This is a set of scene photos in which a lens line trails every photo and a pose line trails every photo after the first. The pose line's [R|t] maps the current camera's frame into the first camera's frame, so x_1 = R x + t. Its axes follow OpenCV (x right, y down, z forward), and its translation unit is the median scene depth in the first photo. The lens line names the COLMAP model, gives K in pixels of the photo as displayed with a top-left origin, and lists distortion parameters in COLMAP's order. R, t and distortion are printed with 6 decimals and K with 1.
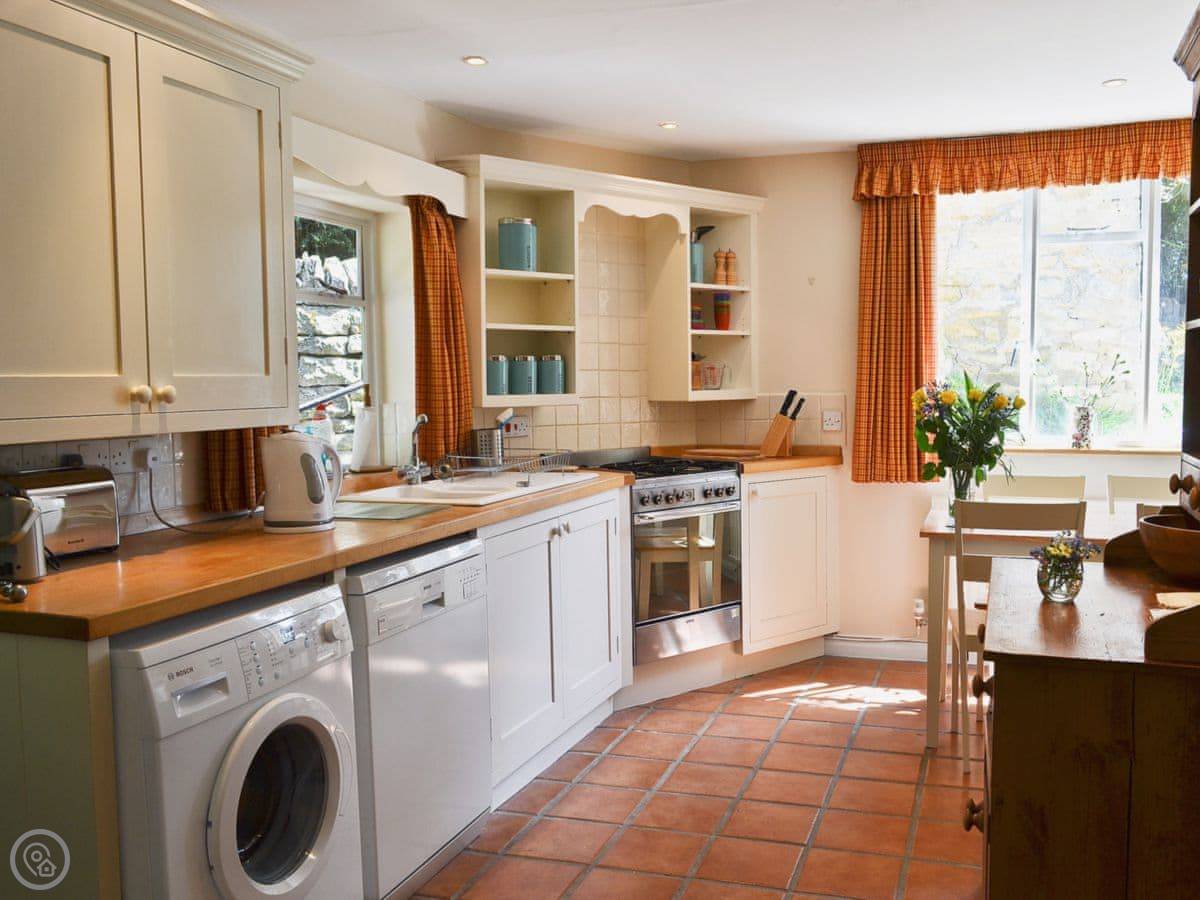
lens RADIAL K [[1216.5, 0, 600.0], [0, 1216.5, 450.0], [0, 0, 1]] dist [0.002805, -0.004352]
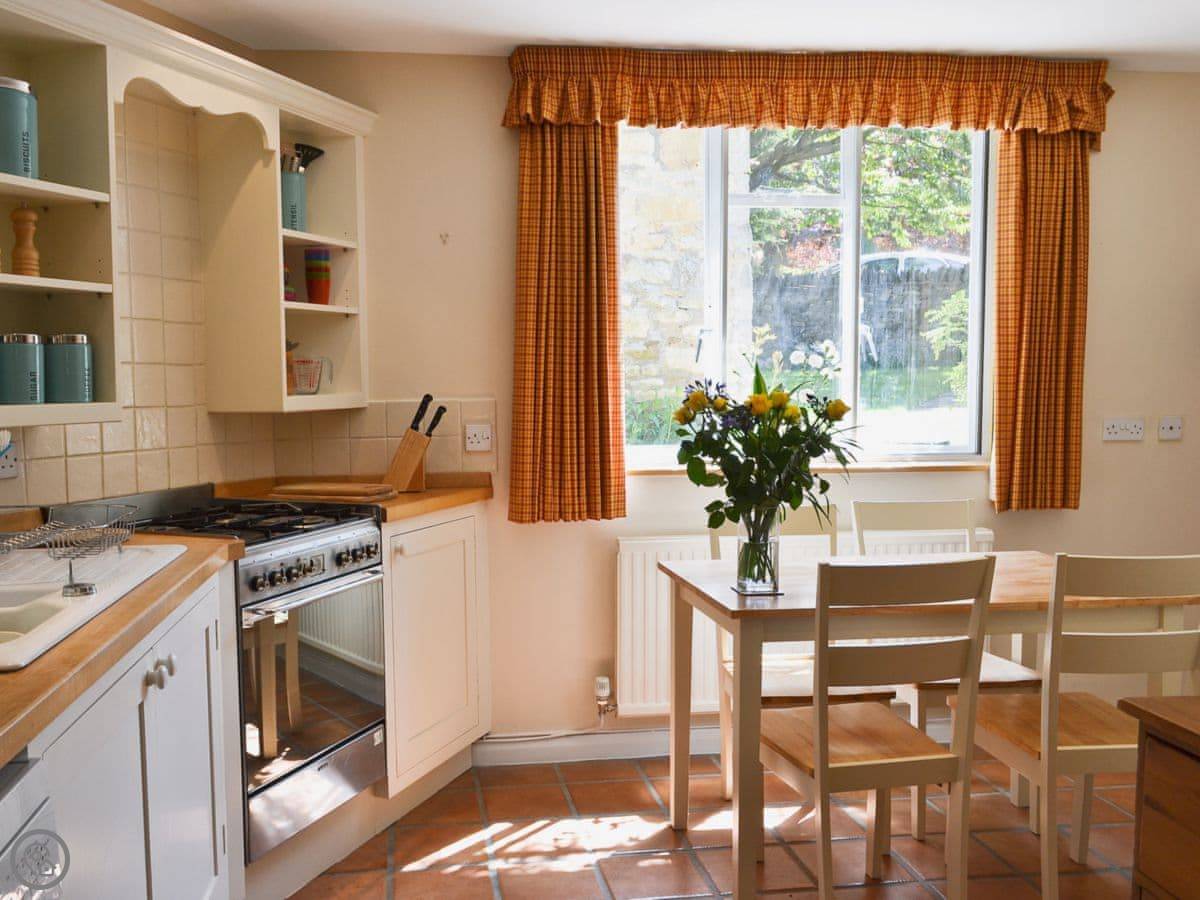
lens RADIAL K [[1216.5, 0, 600.0], [0, 1216.5, 450.0], [0, 0, 1]] dist [0.002805, -0.004352]
pose [[0.887888, -0.026028, 0.459323, -0.075867], [0.027750, 0.999610, 0.003001, -0.017681], [-0.459222, 0.010081, 0.888264, 0.357412]]
